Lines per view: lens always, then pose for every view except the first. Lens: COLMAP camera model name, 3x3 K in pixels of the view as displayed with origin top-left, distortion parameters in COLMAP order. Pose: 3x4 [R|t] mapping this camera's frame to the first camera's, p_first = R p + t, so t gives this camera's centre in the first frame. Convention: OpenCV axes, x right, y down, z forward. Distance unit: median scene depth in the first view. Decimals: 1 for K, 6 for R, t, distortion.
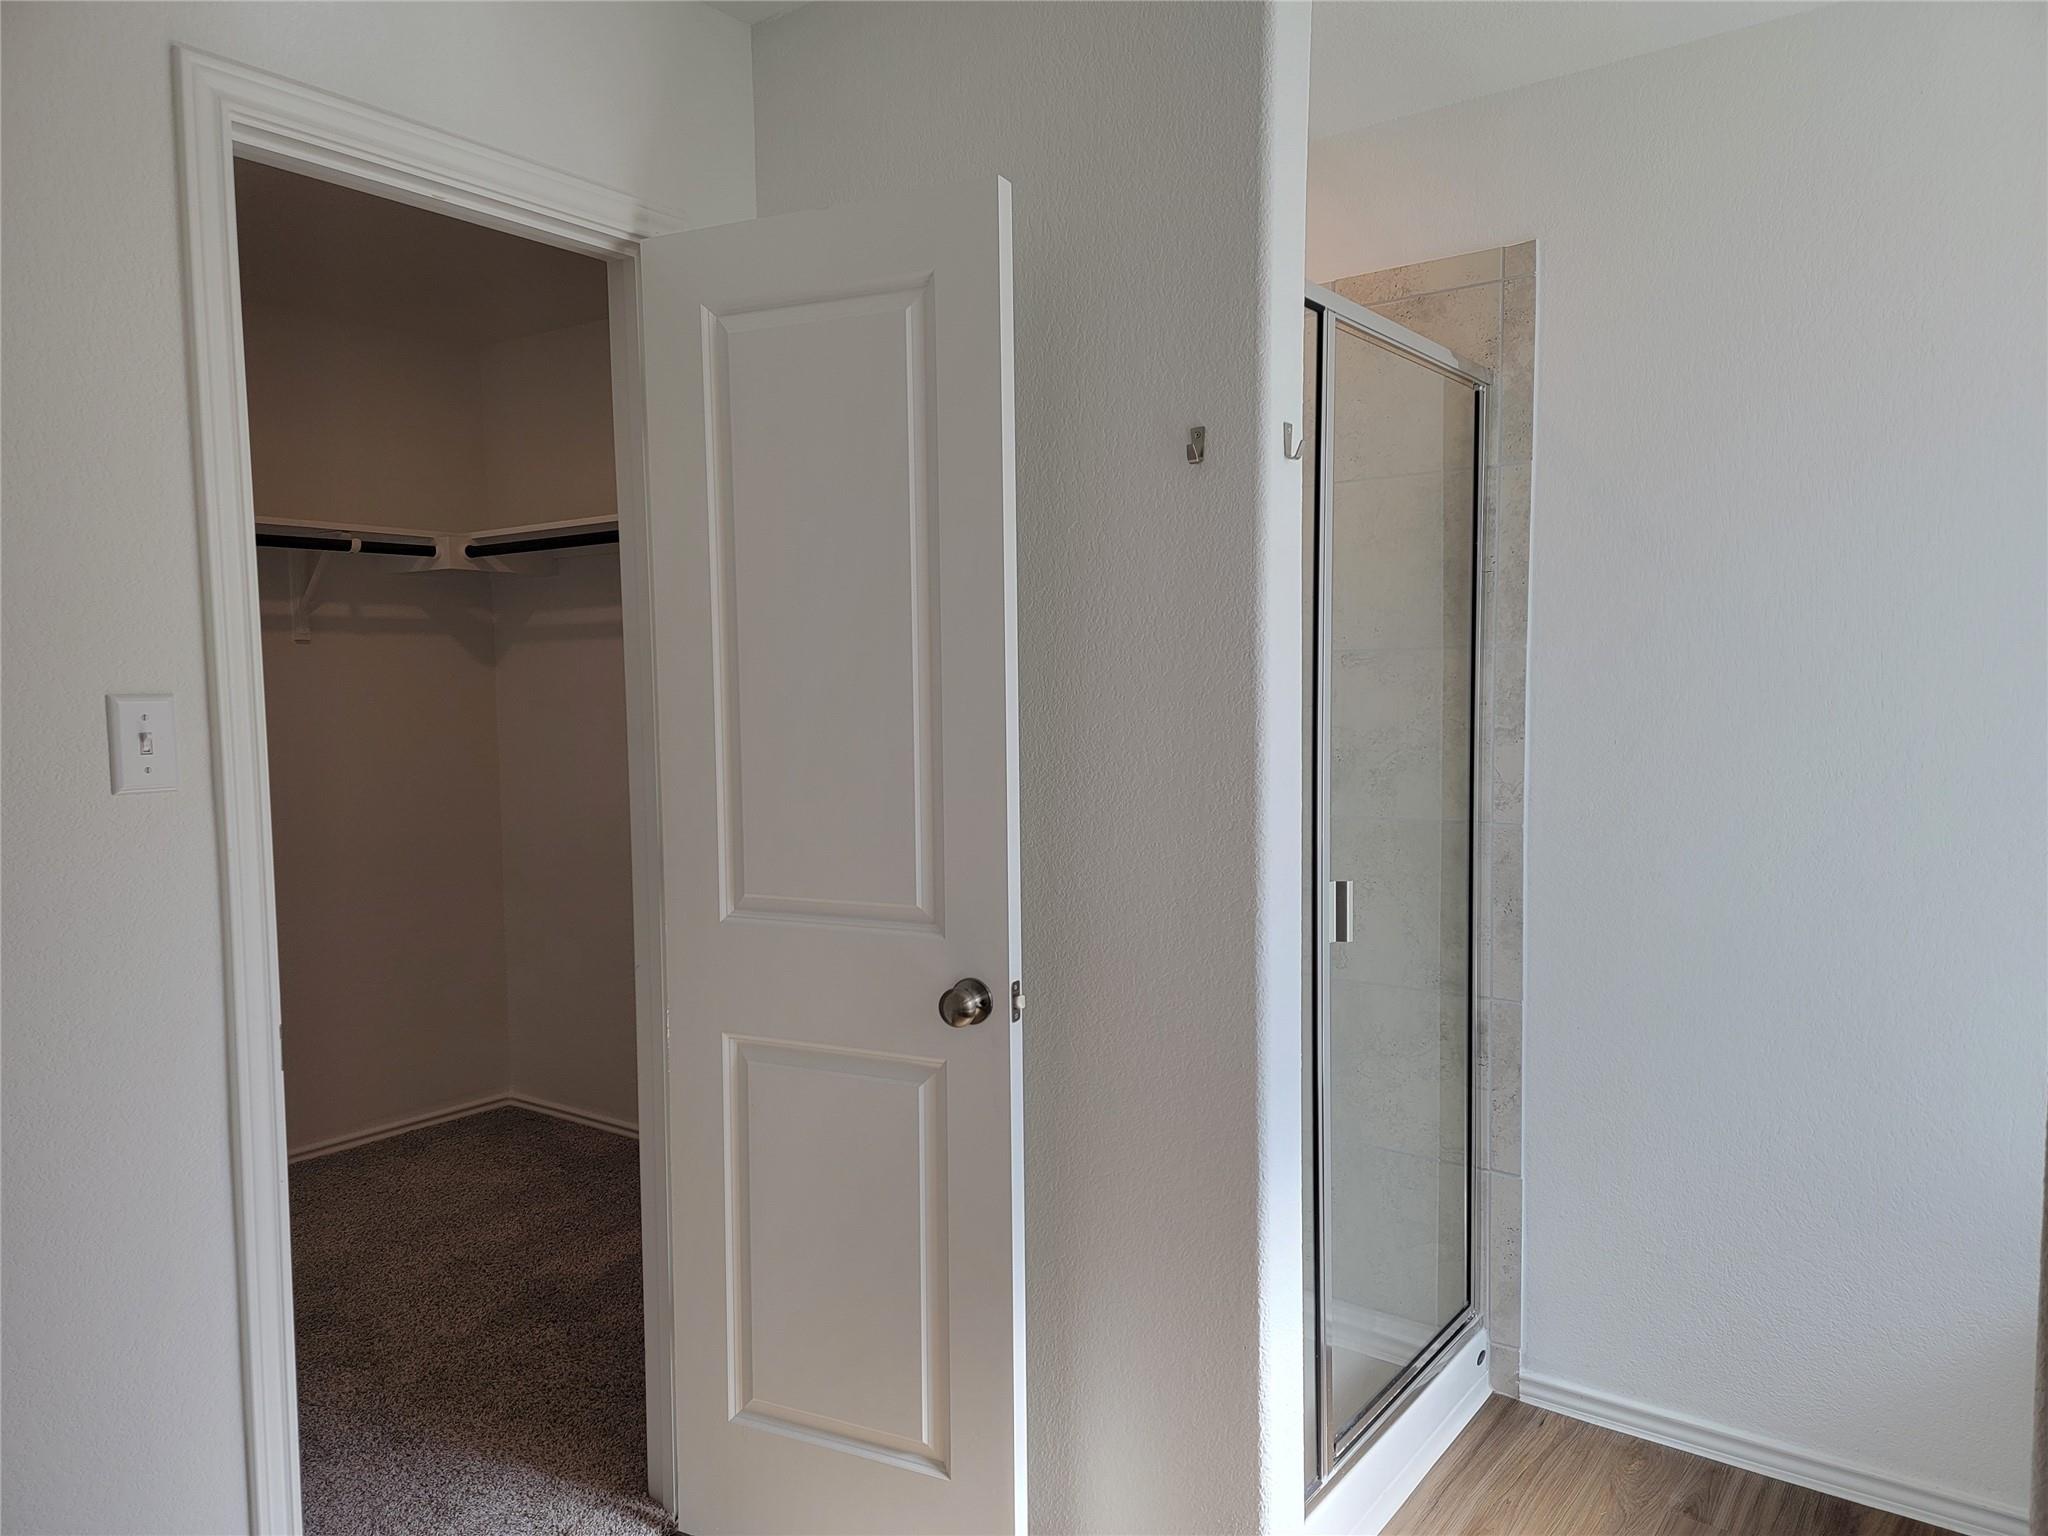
lens RADIAL K [[1422.3, 0, 1037.7], [0, 1422.3, 790.1], [0, 0, 1]] dist [0.073295, -0.038920]
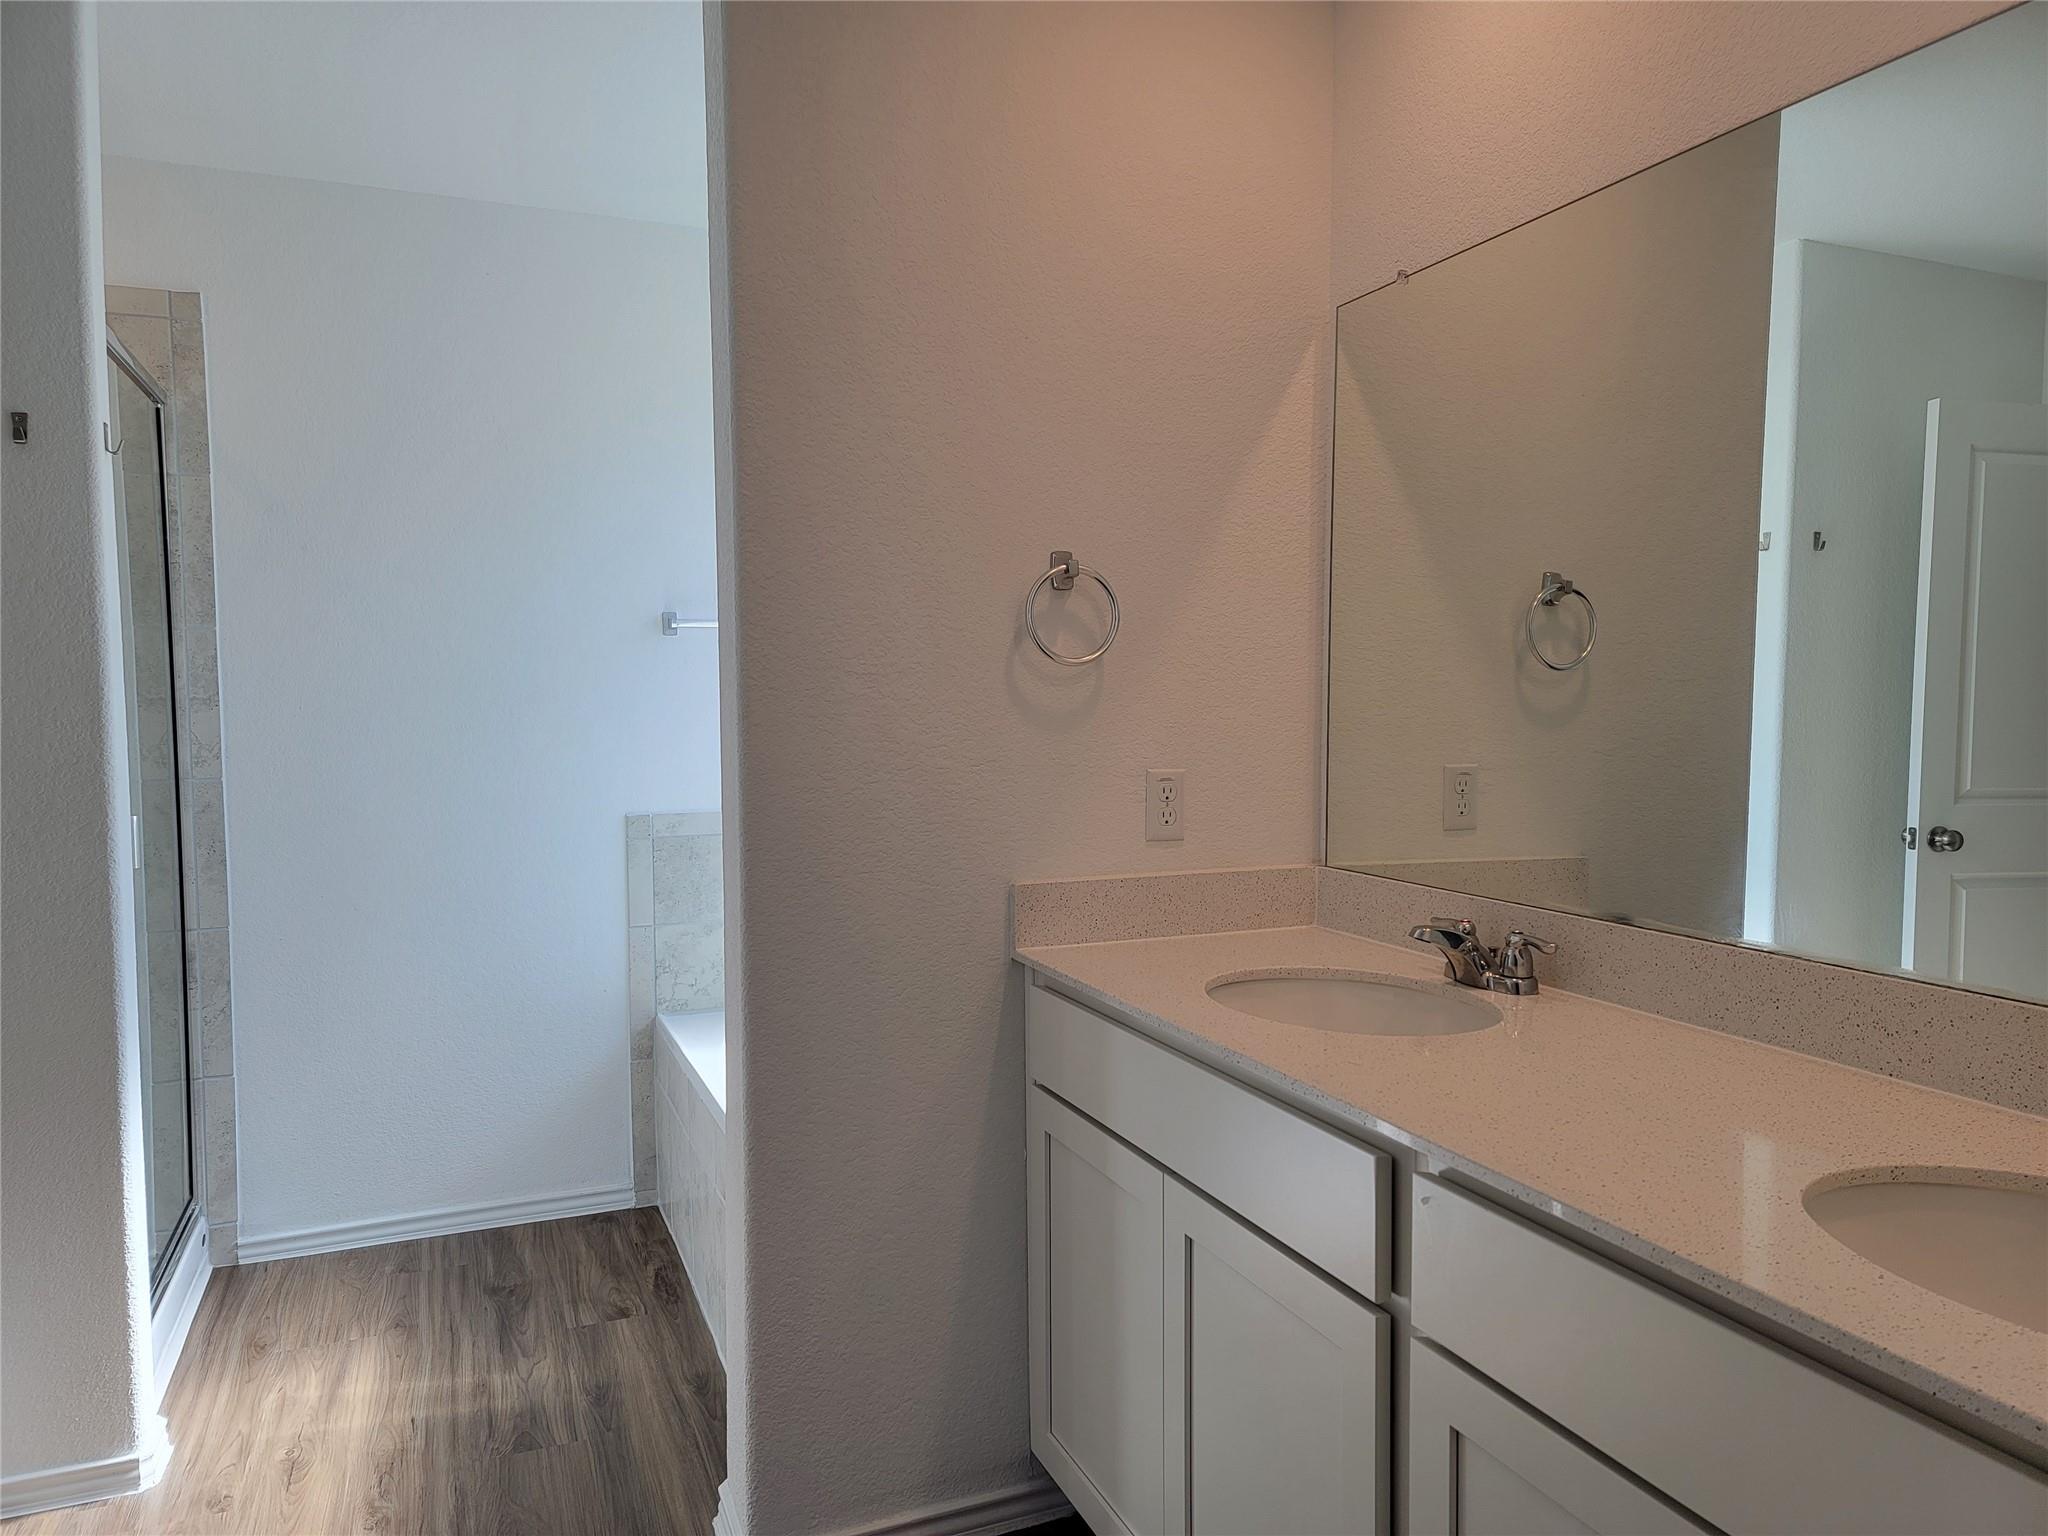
lens RADIAL K [[1422.3, 0, 1024.2], [0, 1422.3, 765.2], [0, 0, 1]] dist [0.073295, -0.038920]
pose [[0.529322, -0.034713, 0.847710, -0.328514], [0.066333, 0.997797, -0.000560, 0.058146], [-0.845824, 0.056527, 0.530459, -0.201861]]
